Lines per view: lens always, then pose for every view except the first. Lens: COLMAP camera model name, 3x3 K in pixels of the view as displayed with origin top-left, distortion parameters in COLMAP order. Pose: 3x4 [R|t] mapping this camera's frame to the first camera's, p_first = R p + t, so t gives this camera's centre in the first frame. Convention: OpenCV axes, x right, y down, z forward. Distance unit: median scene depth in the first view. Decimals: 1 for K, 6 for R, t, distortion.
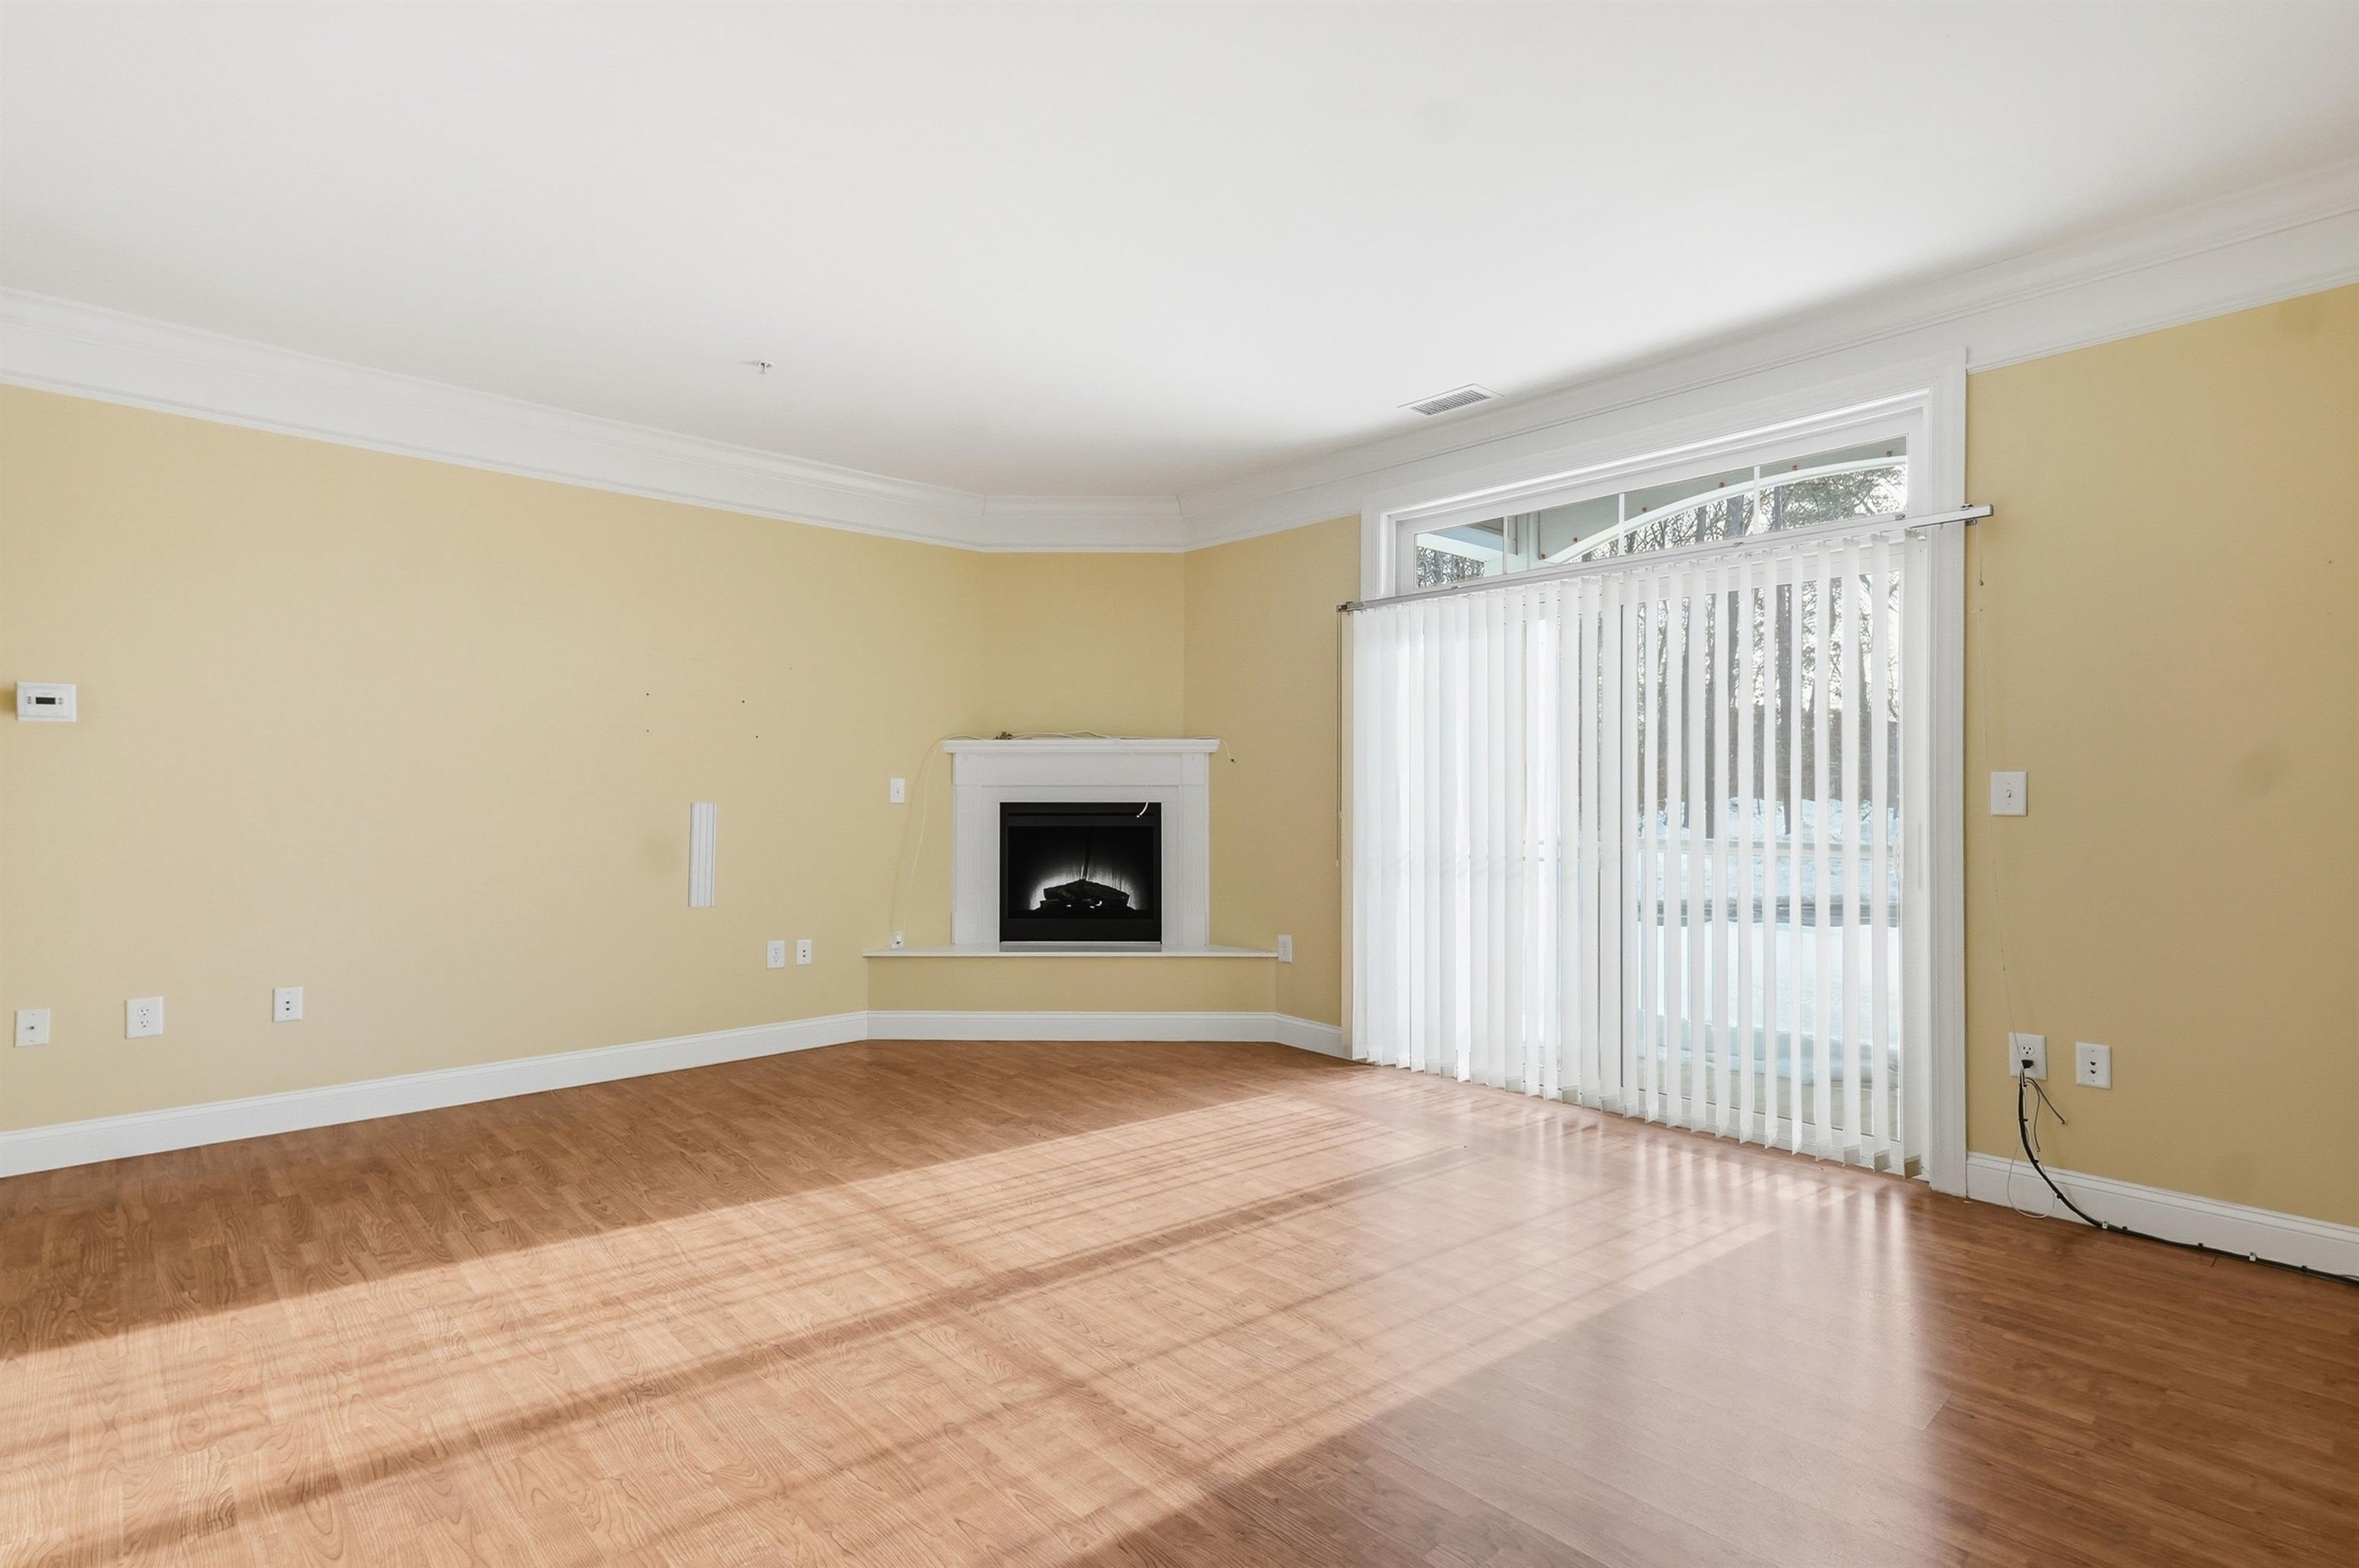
lens RADIAL K [[1152.4, 0, 1178.5], [0, 1152.4, 796.9], [0, 0, 1]] dist [0.015196, 0.011037]
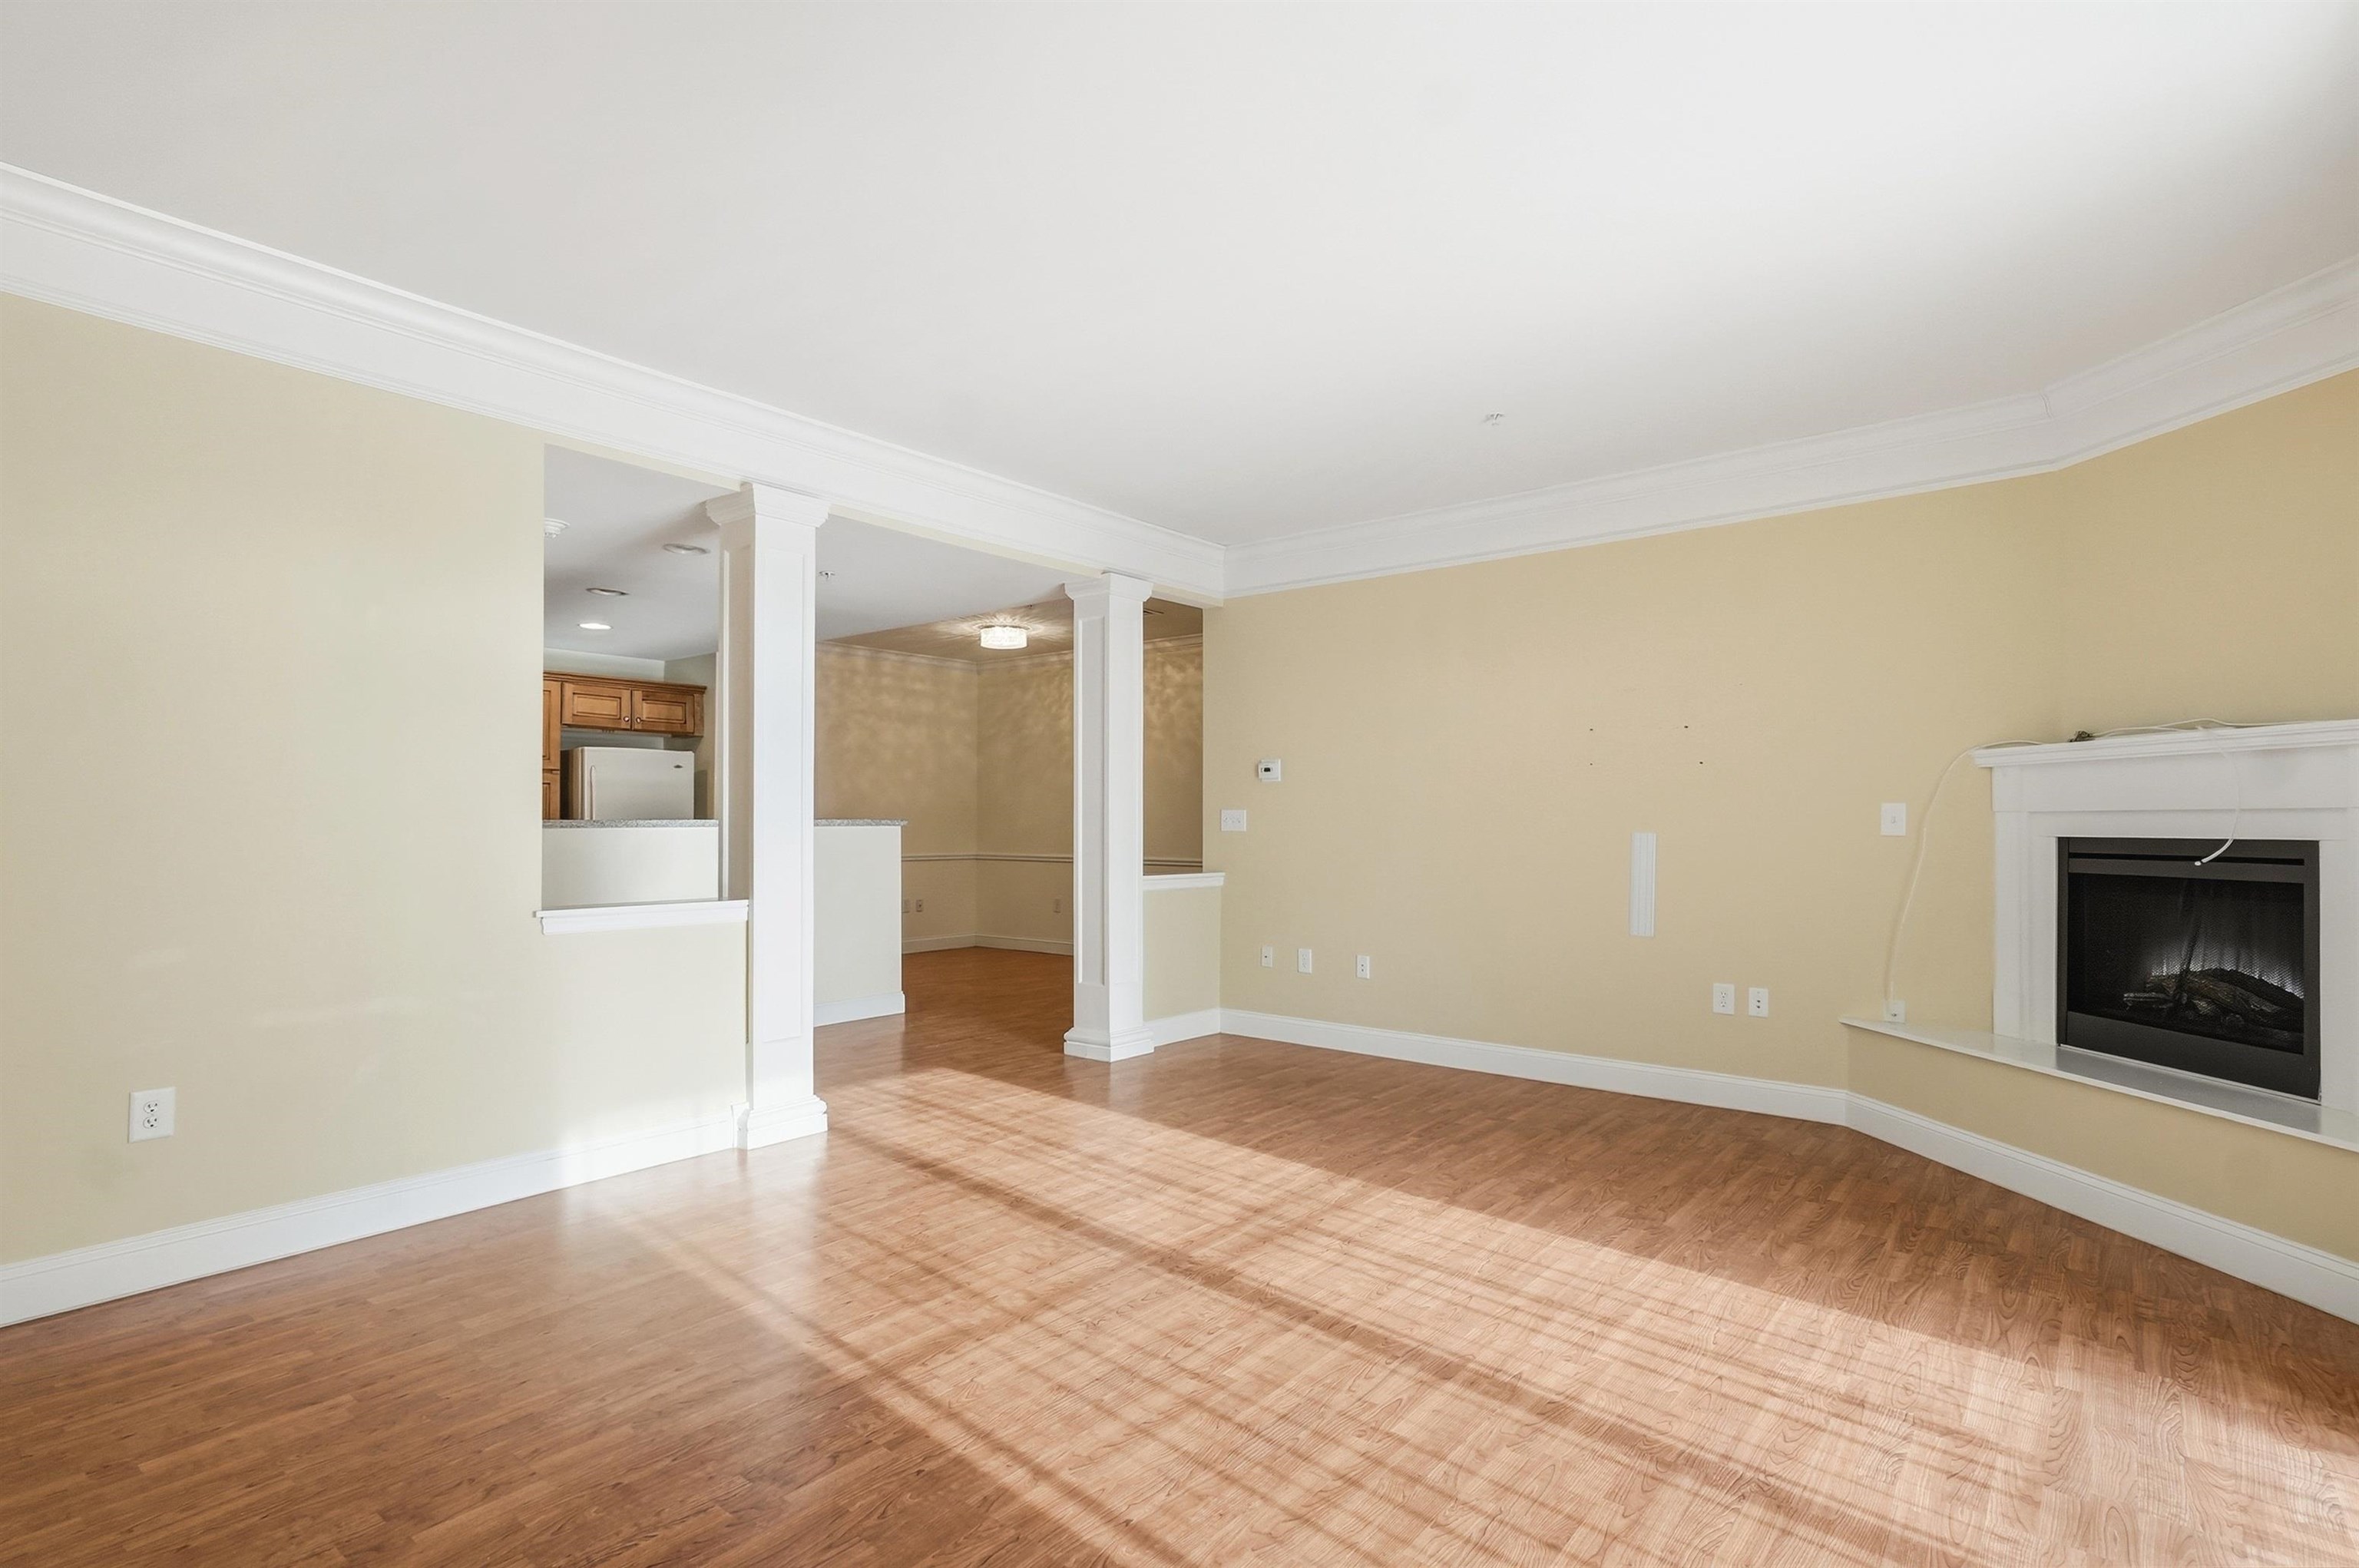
lens RADIAL K [[1152.4, 0, 1180.4], [0, 1152.4, 818.2], [0, 0, 1]] dist [0.015196, 0.011037]
pose [[0.145048, -0.005452, -0.989410, 0.771601], [-0.004660, 0.999970, -0.006193, 0.001438], [0.989414, 0.005509, 0.145018, 0.684758]]
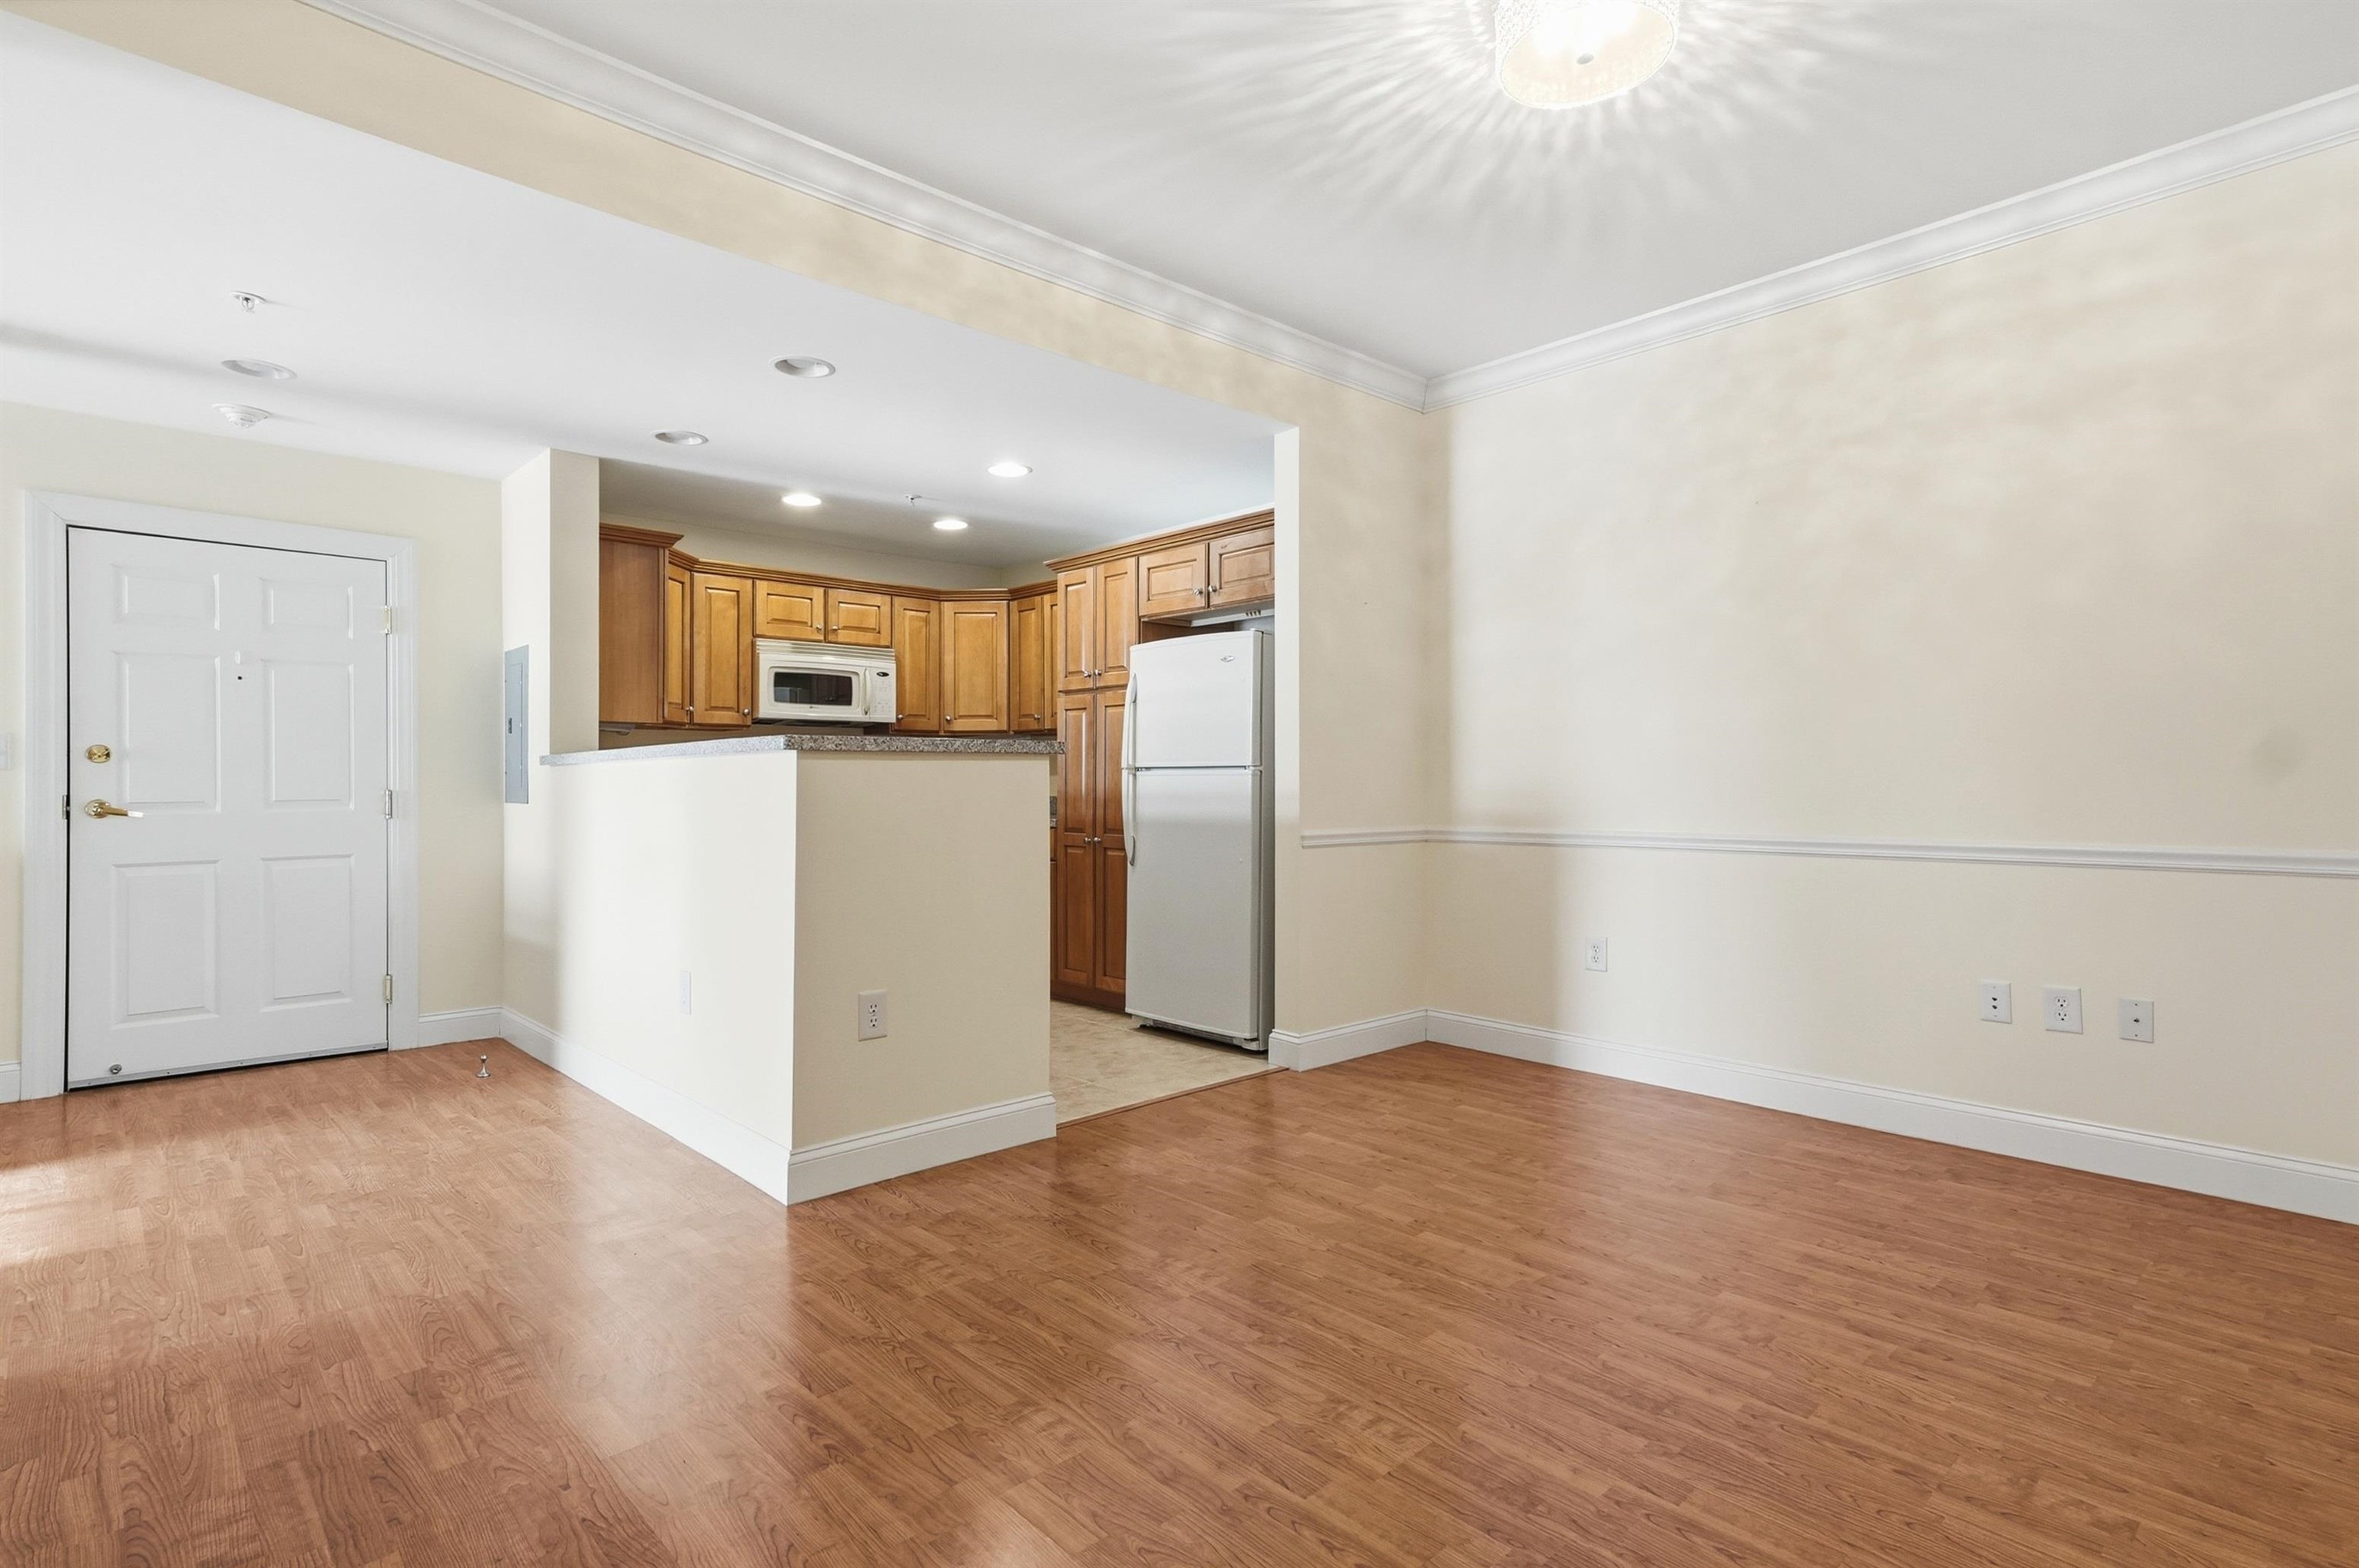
lens RADIAL K [[1152.4, 0, 1186.5], [0, 1152.4, 789.0], [0, 0, 1]] dist [0.015196, 0.011037]
pose [[-0.999914, 0.002786, -0.012814, -0.890536], [0.002680, 0.999962, 0.008291, 0.017013], [0.012837, 0.008256, -0.999884, 1.149403]]
